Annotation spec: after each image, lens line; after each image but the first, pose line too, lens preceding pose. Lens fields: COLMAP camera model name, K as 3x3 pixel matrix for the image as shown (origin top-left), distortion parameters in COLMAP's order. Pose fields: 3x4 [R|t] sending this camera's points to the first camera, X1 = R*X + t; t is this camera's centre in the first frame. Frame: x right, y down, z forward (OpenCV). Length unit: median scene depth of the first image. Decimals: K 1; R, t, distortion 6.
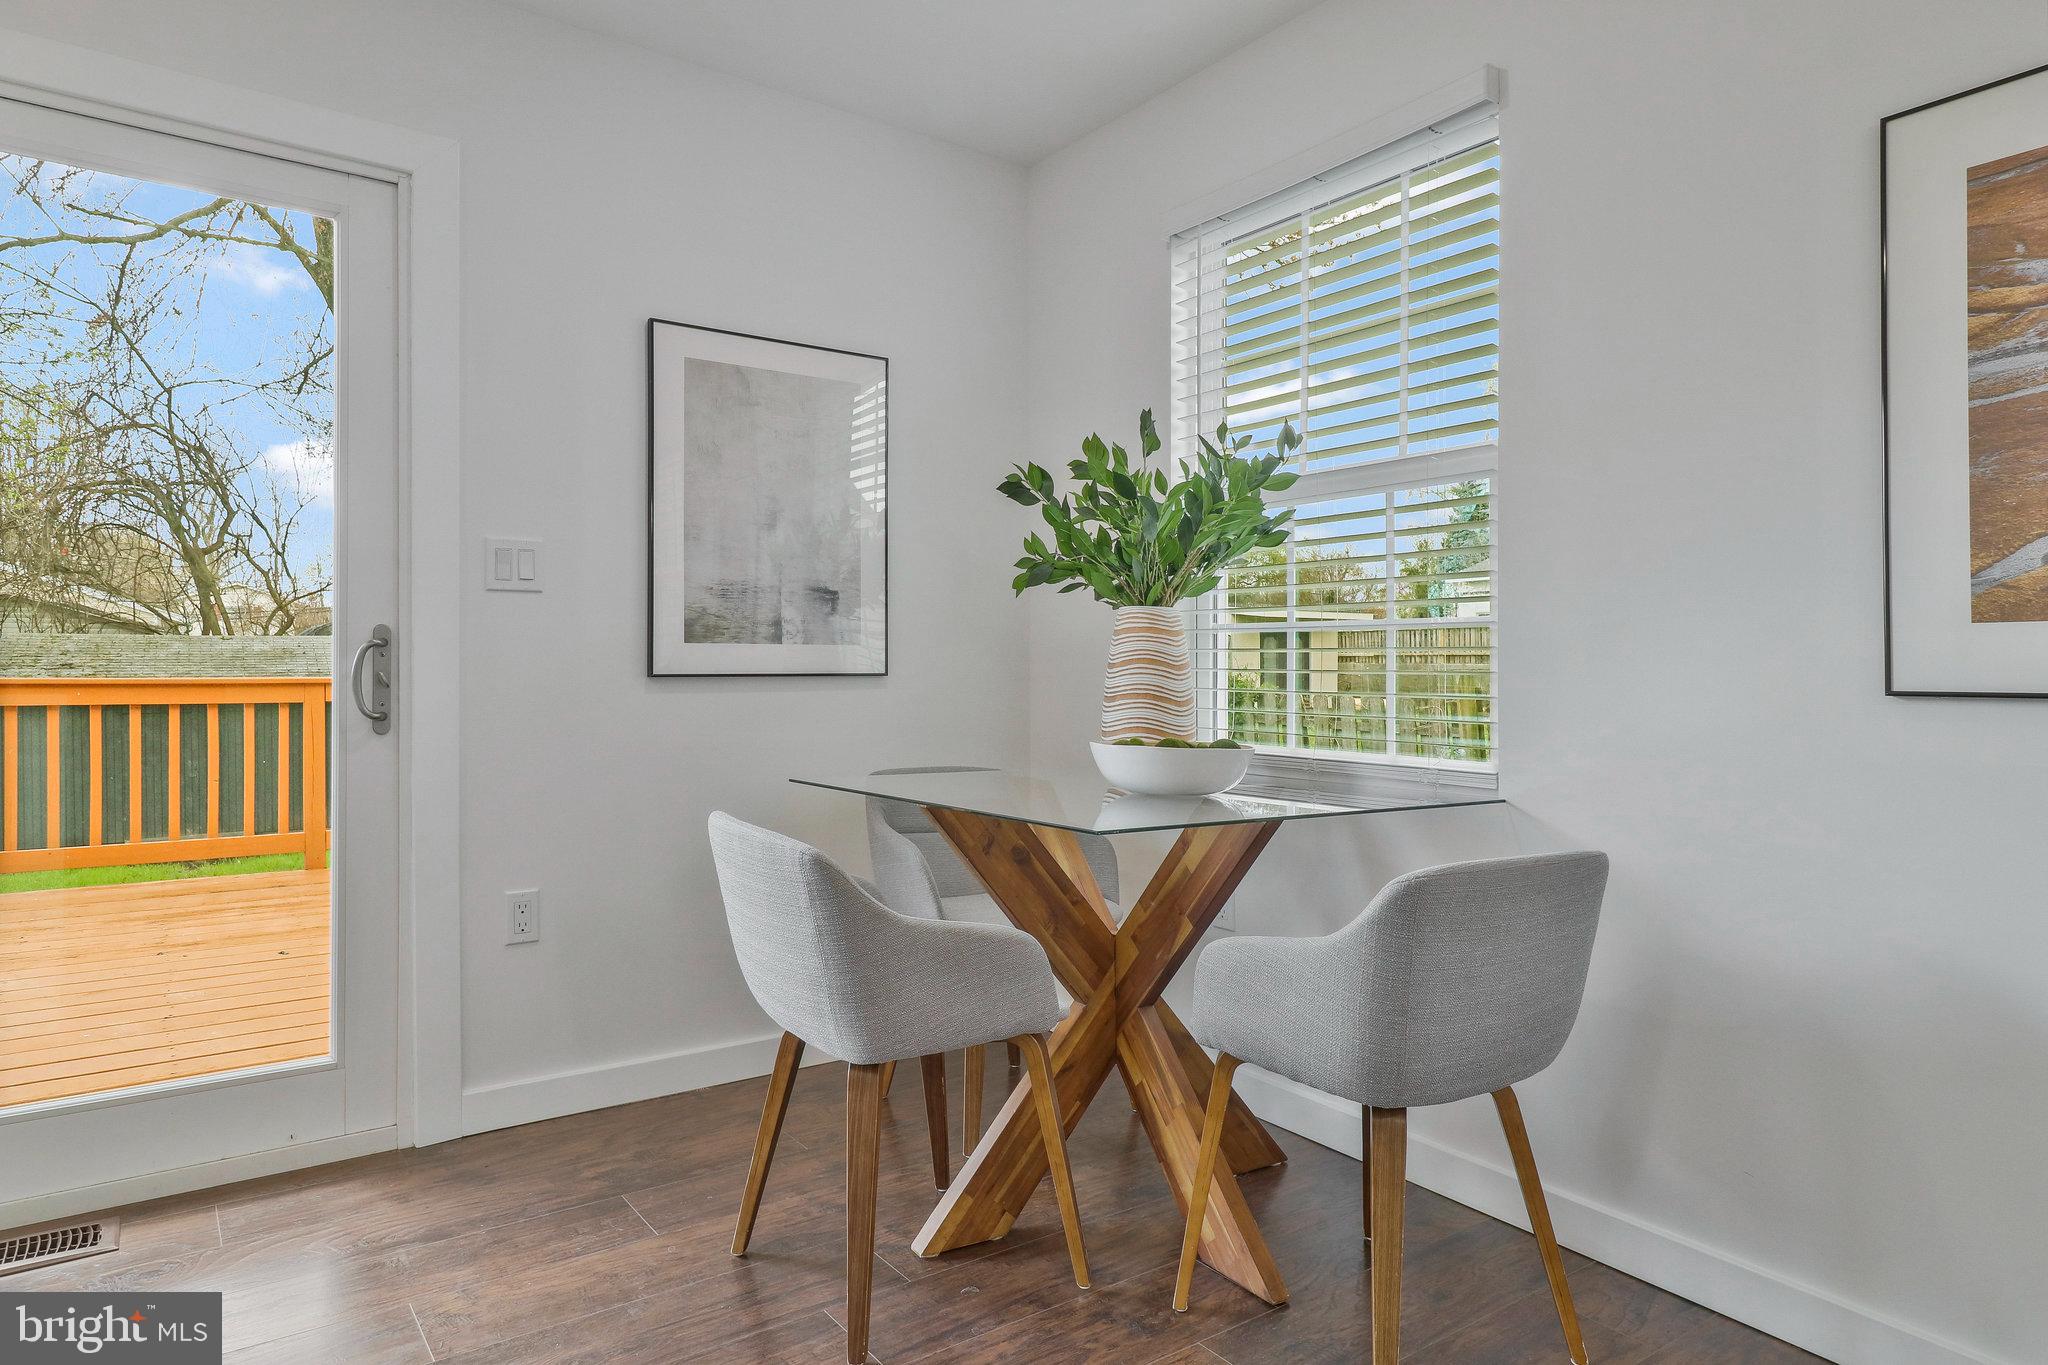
lens RADIAL K [[1209.0, 0, 1013.4], [0, 1209.0, 668.7], [0, 0, 1]] dist [0.035864, 0.002386]
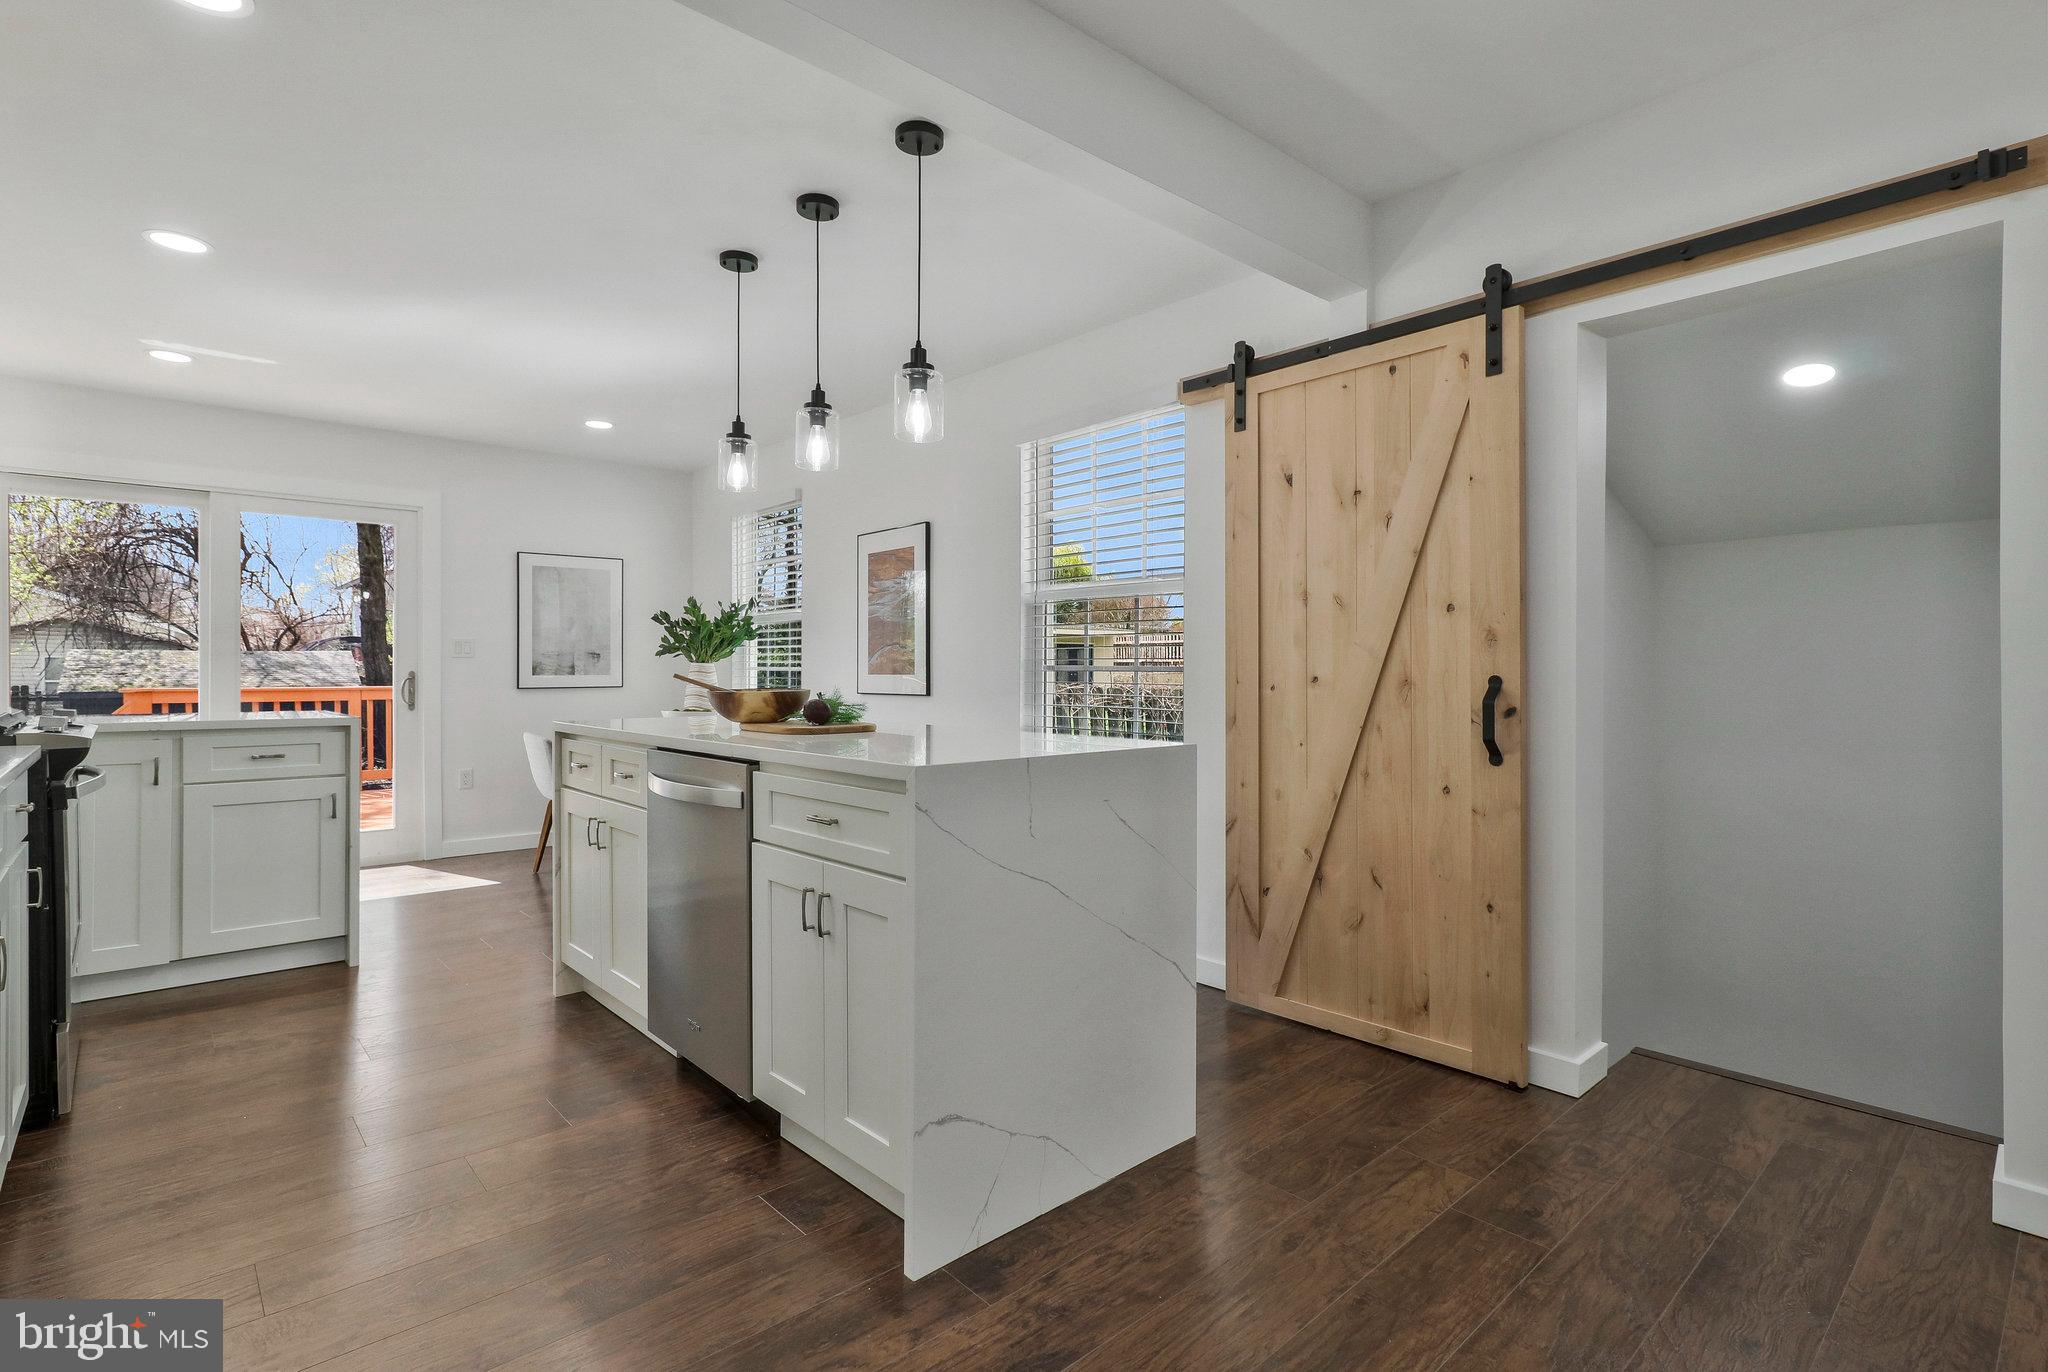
lens RADIAL K [[928.4, 0, 1016.2], [0, 928.4, 681.6], [0, 0, 1]] dist [0.001869, 0.001688]
pose [[0.991441, -0.007815, 0.130322, 0.473192], [0.006131, 0.999892, 0.013323, -0.026876], [-0.130412, -0.012410, 0.991382, -1.056488]]
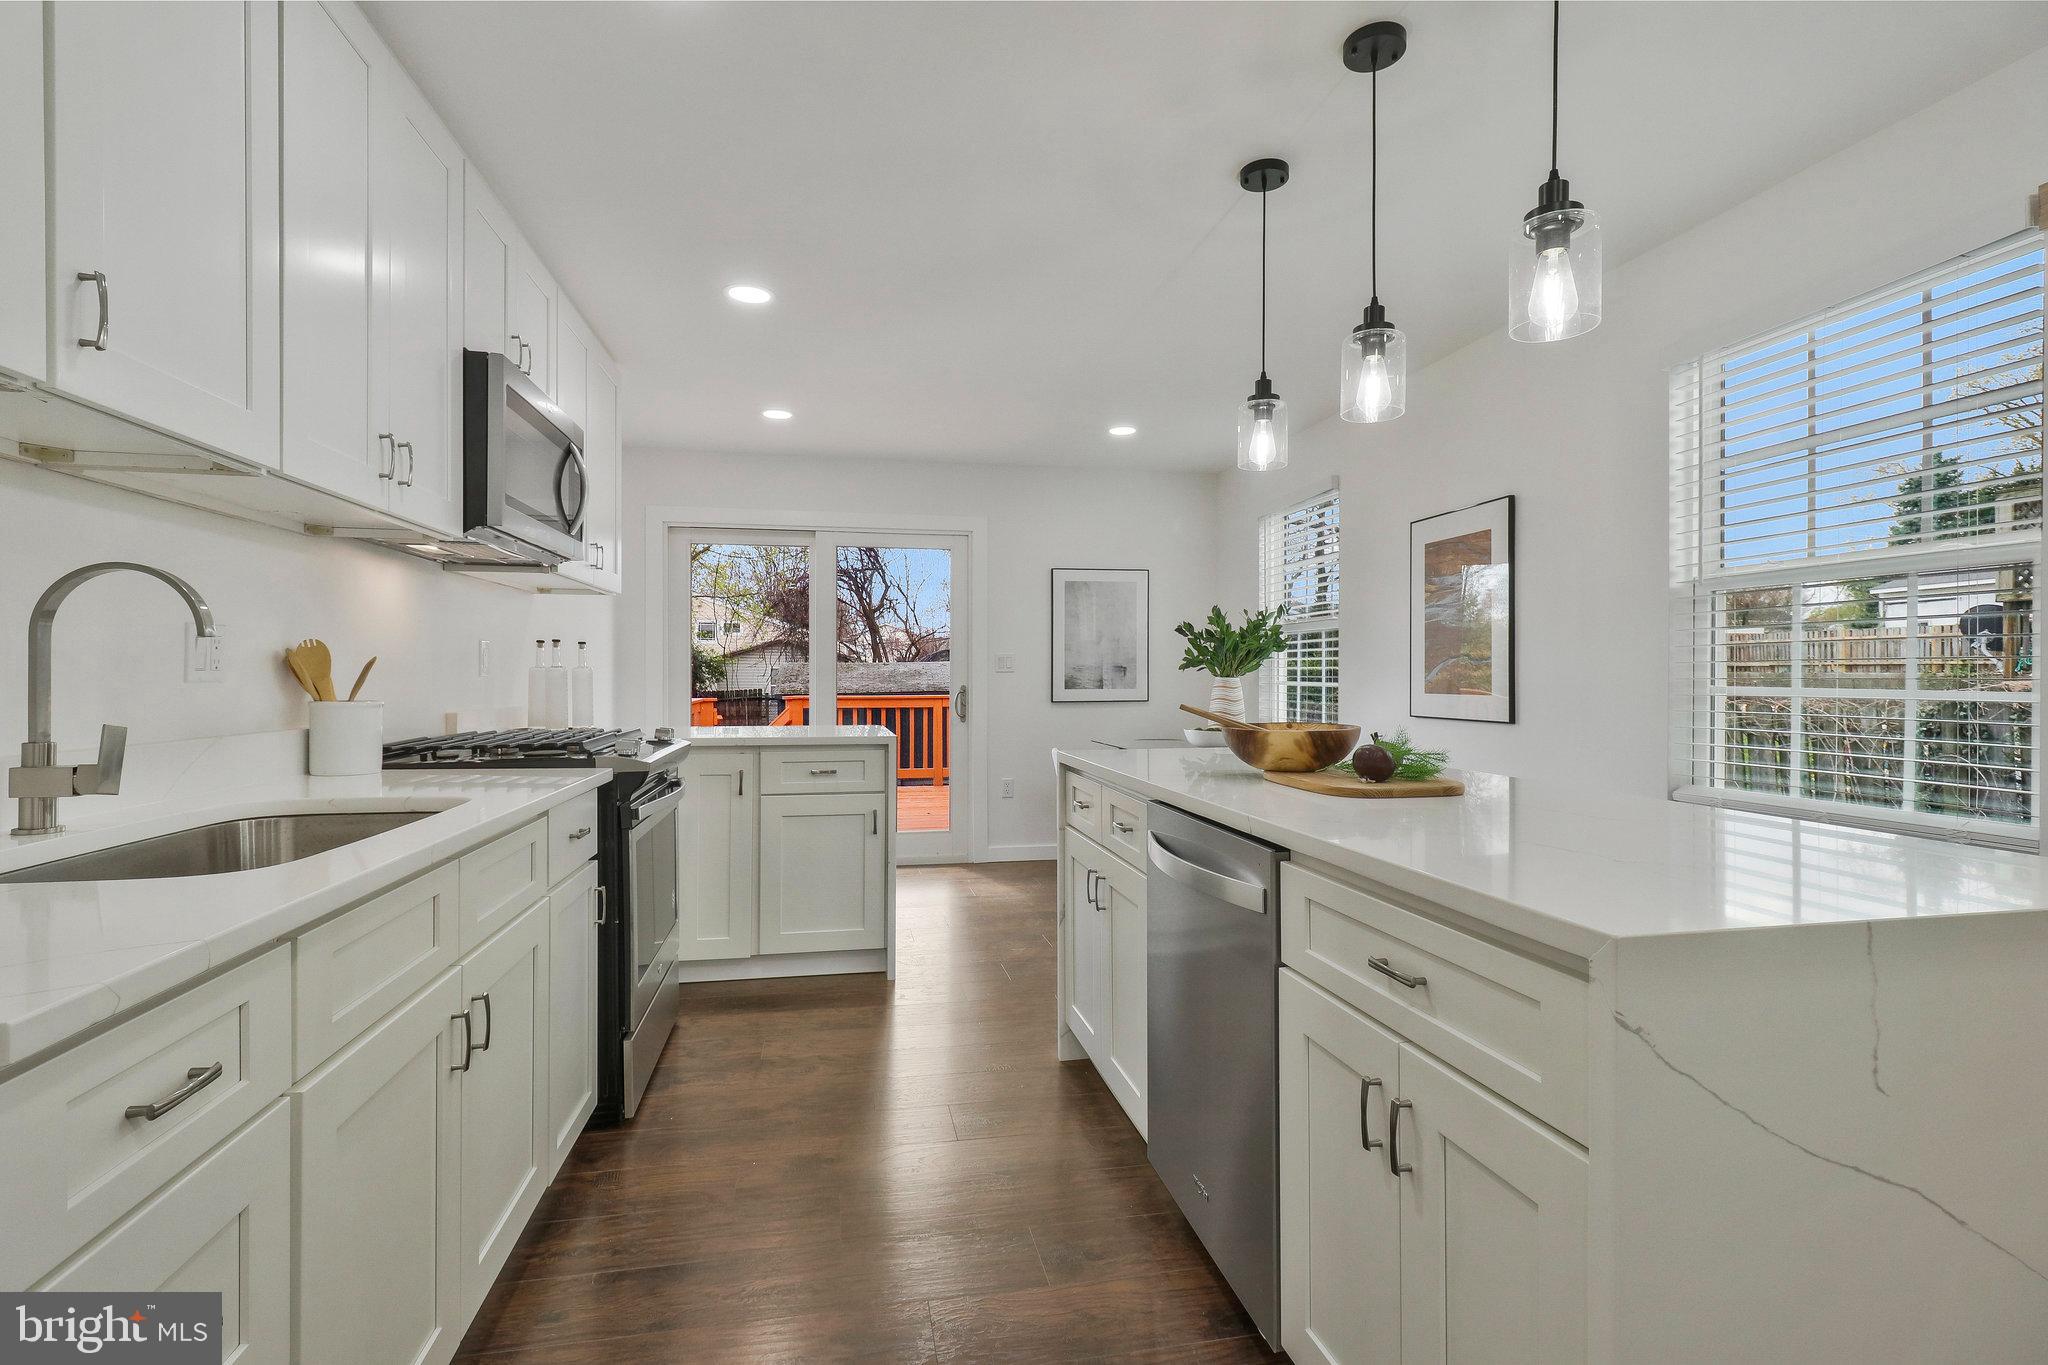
lens RADIAL K [[928.4, 0, 1029.5], [0, 928.4, 662.9], [0, 0, 1]] dist [0.001869, 0.001688]
pose [[0.916614, -0.010374, -0.399639, 0.441293], [0.003909, 0.999848, -0.016988, -0.042463], [0.399754, 0.014009, 0.916515, -0.833939]]
